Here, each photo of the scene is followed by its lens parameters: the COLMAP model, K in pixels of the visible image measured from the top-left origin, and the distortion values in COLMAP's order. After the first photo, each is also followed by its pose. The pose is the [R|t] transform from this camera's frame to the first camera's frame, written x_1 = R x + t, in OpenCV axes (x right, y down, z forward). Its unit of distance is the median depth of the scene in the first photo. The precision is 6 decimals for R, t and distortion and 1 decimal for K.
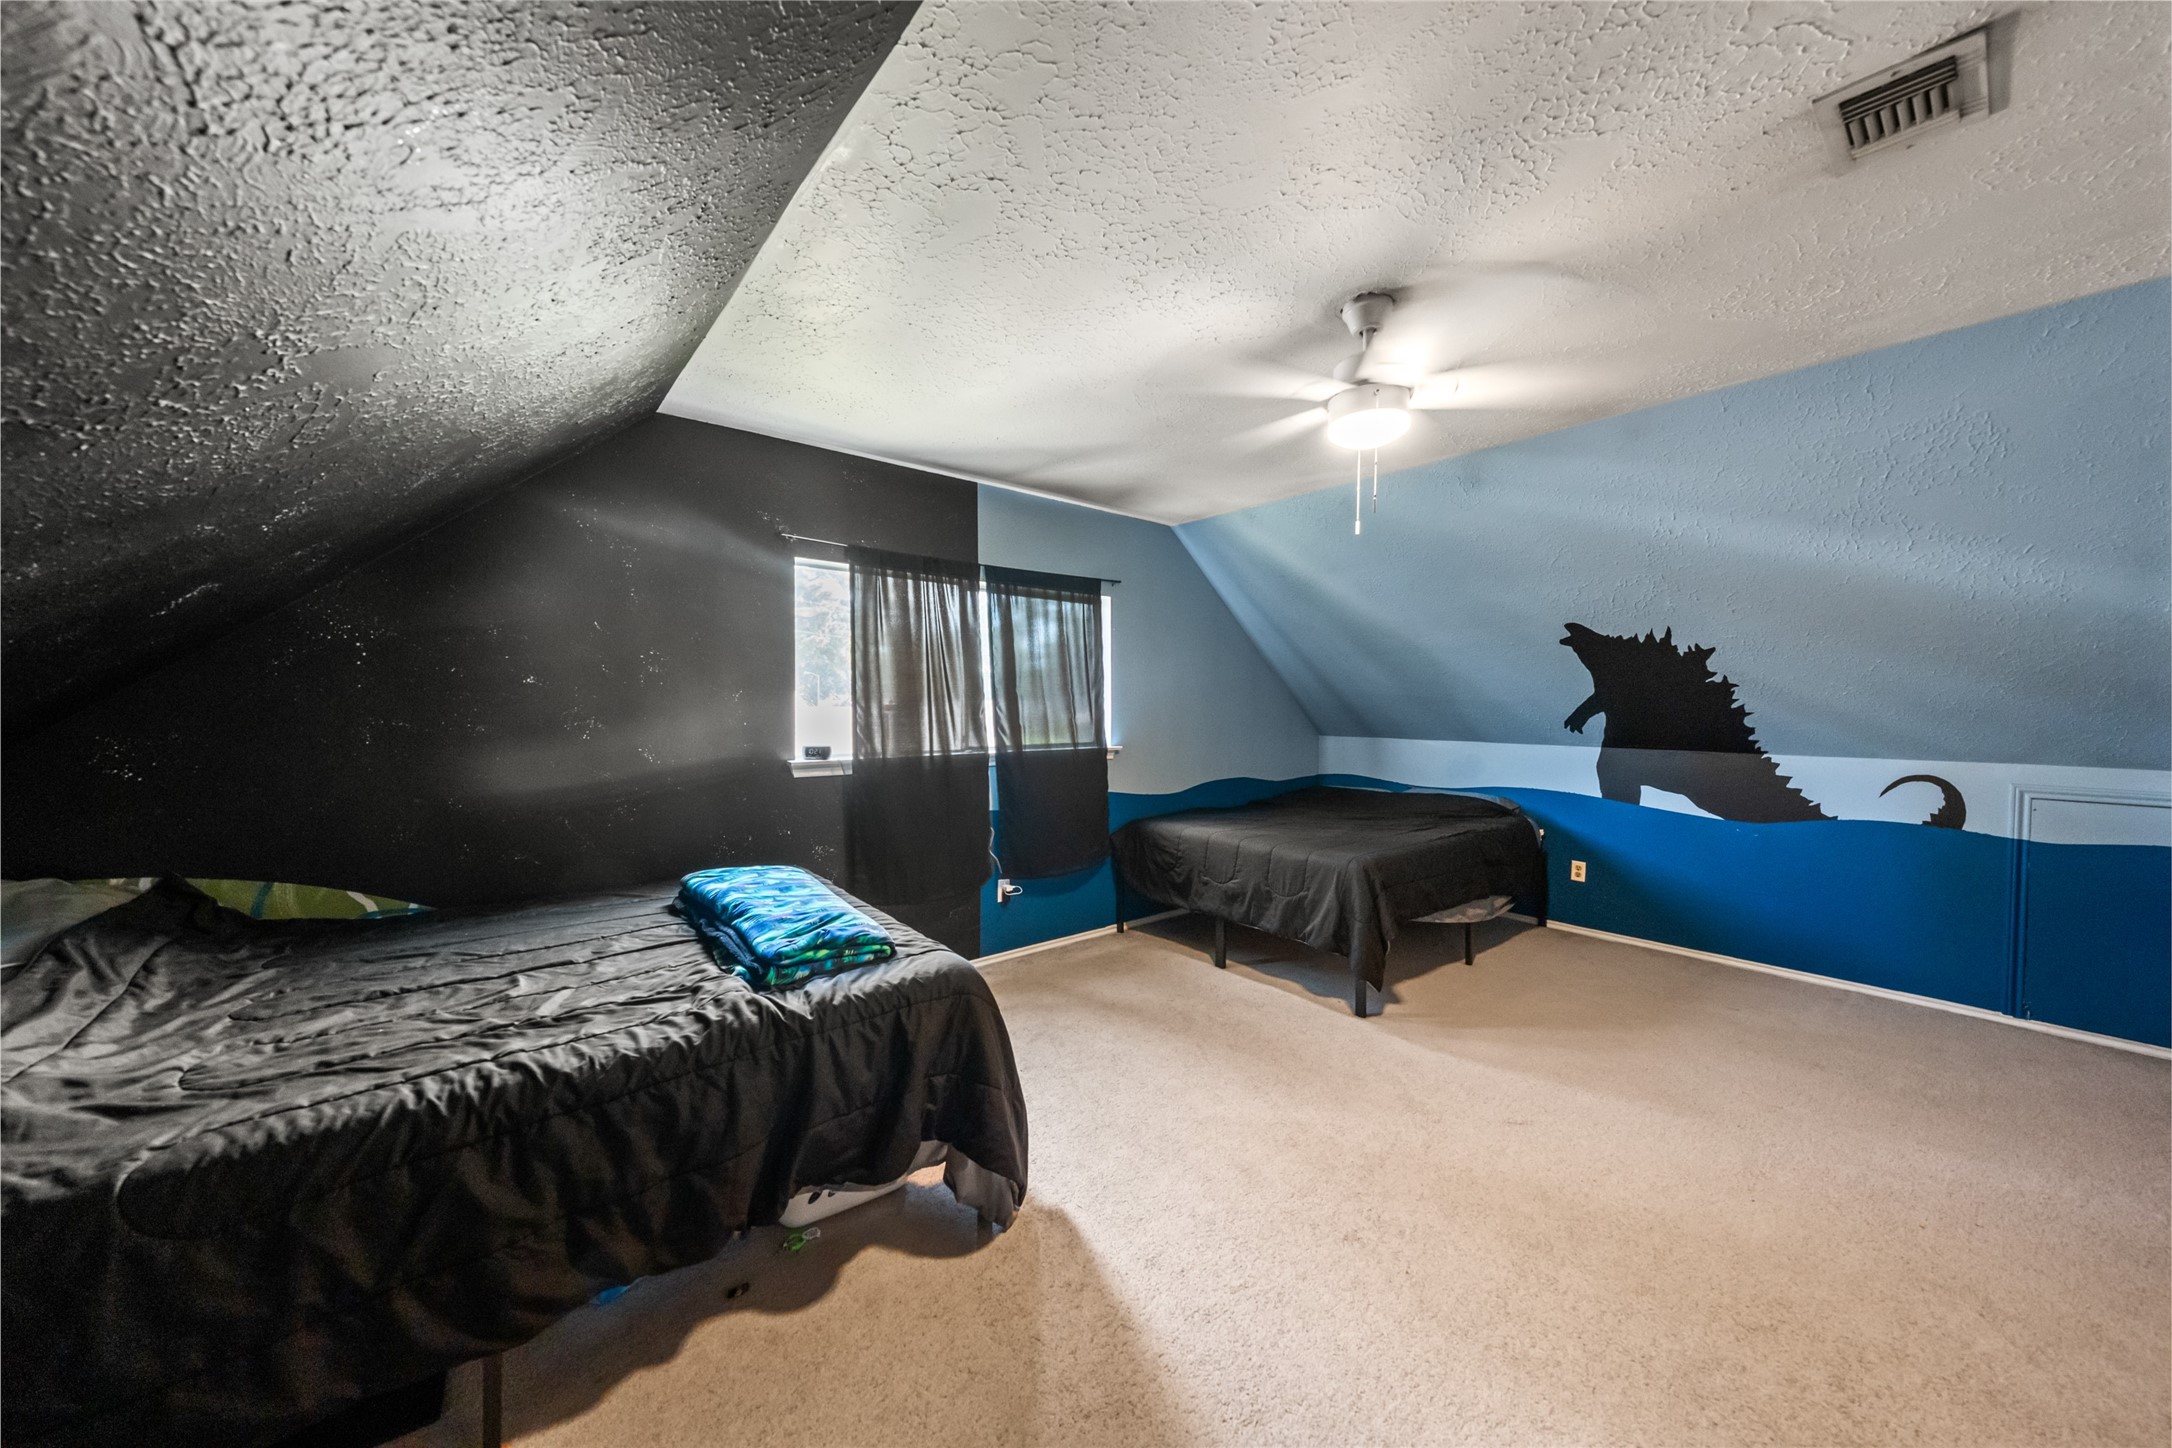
lens RADIAL K [[758.0, 0, 1081.1], [0, 758.0, 727.2], [0, 0, 1]] dist [-0.002002, -0.000072]
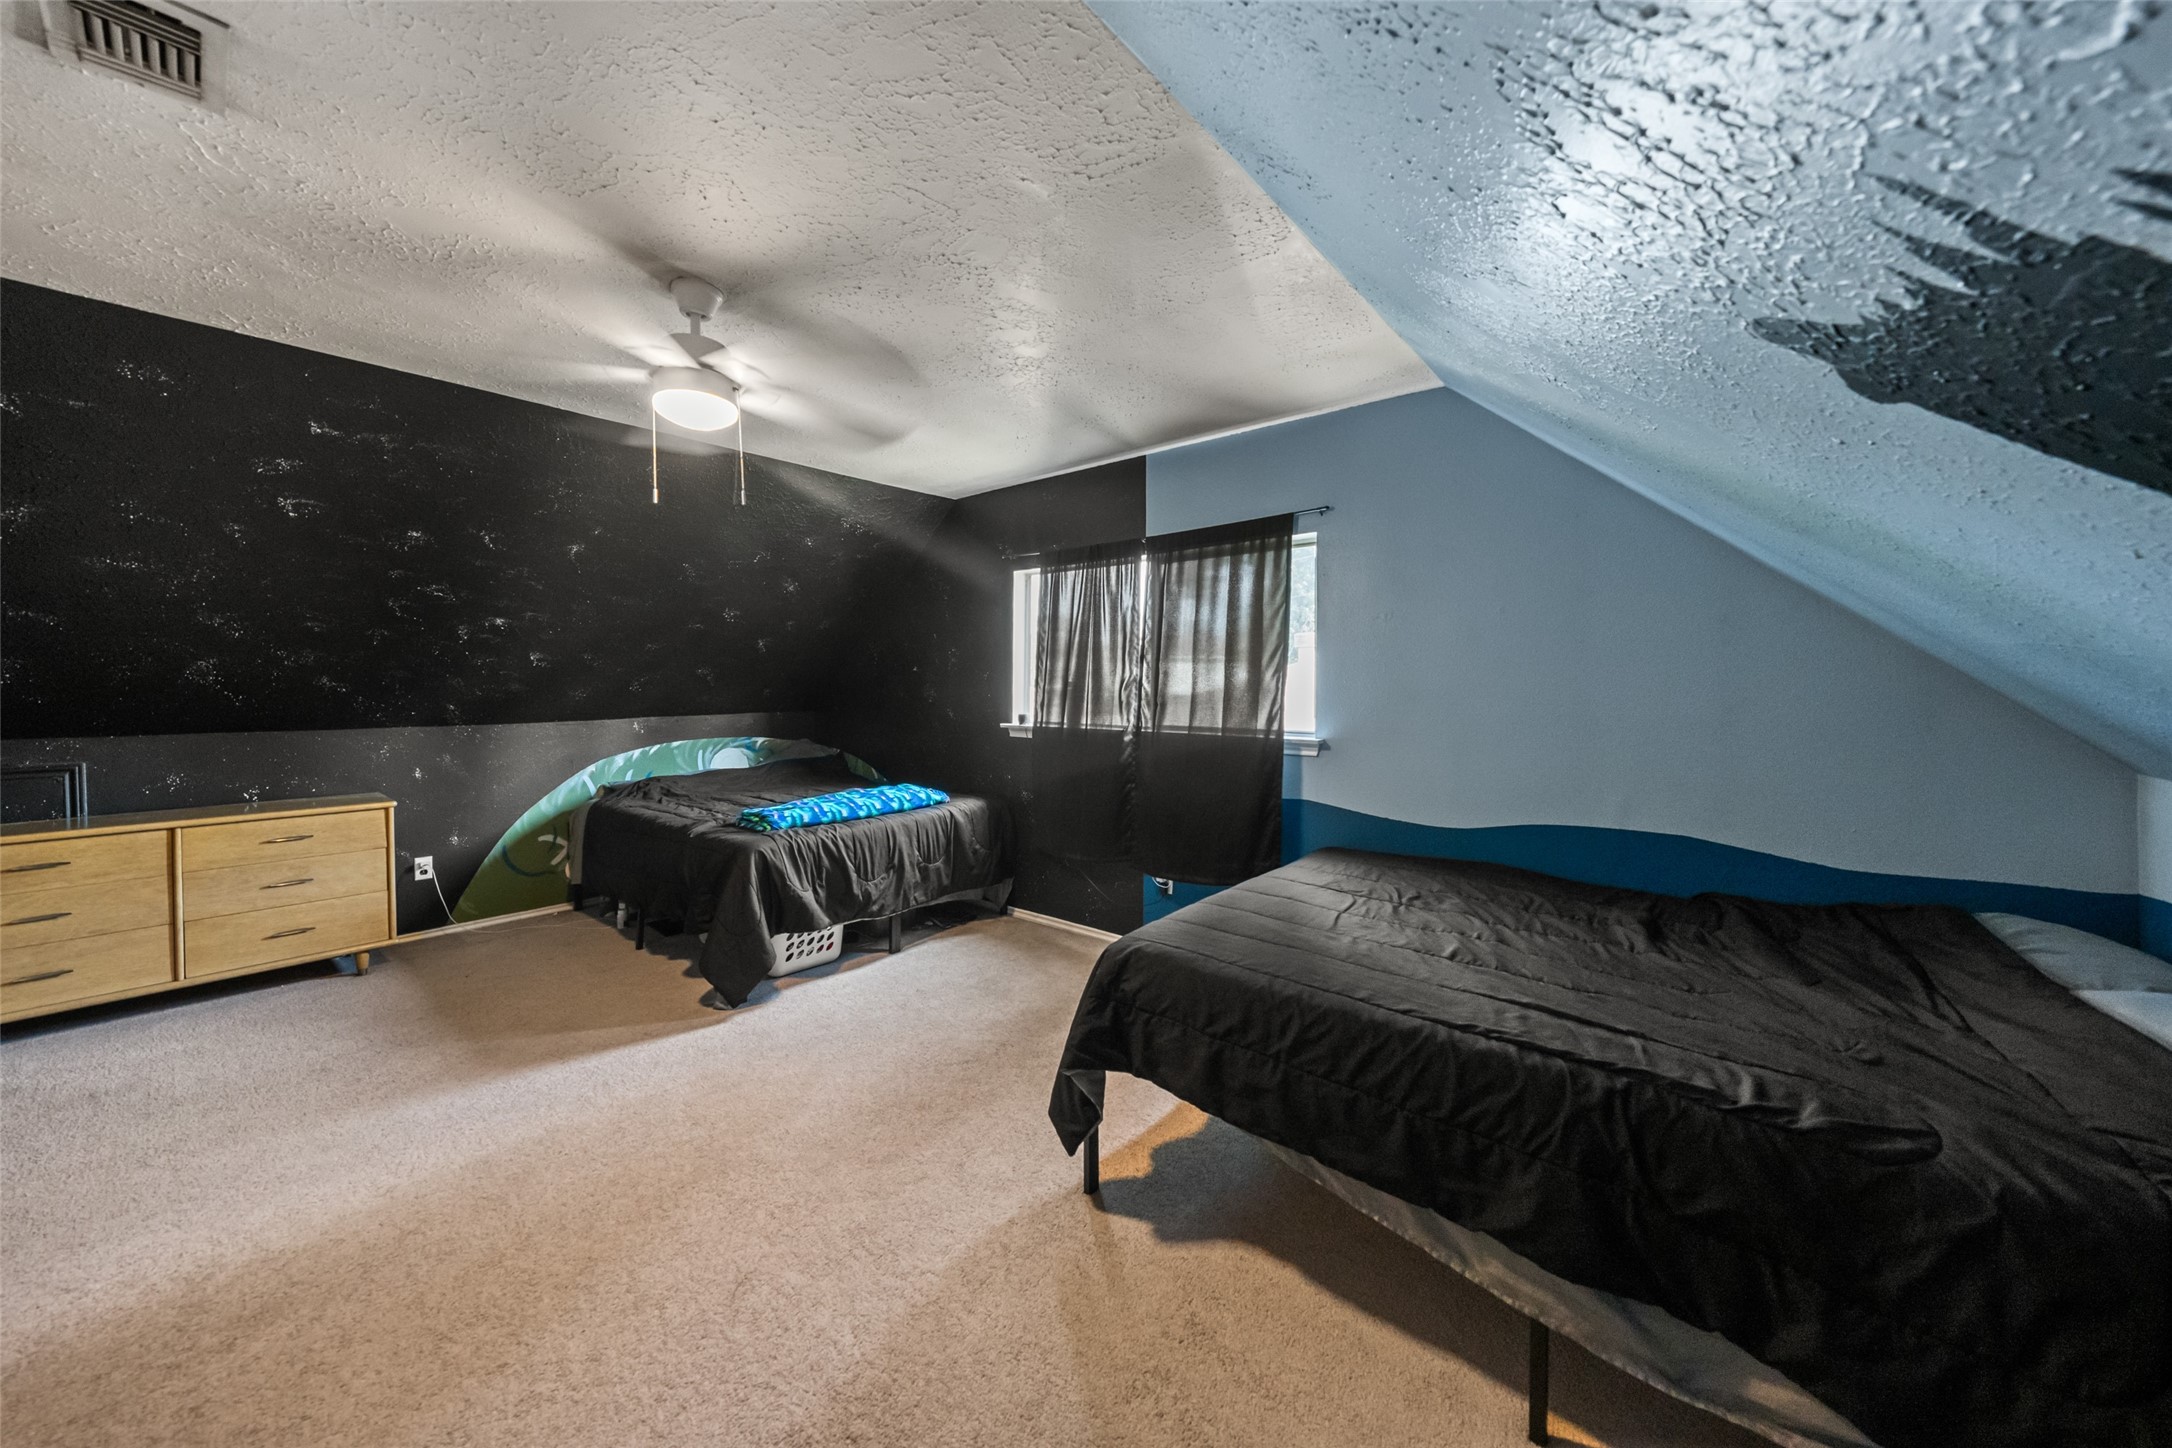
lens RADIAL K [[758.0, 0, 1078.4], [0, 758.0, 706.6], [0, 0, 1]] dist [-0.002002, -0.000072]
pose [[0.177475, 0.033972, -0.983539, 0.833462], [-0.021077, 0.999306, 0.030714, -0.026502], [0.983900, 0.015279, 0.178068, 0.758470]]
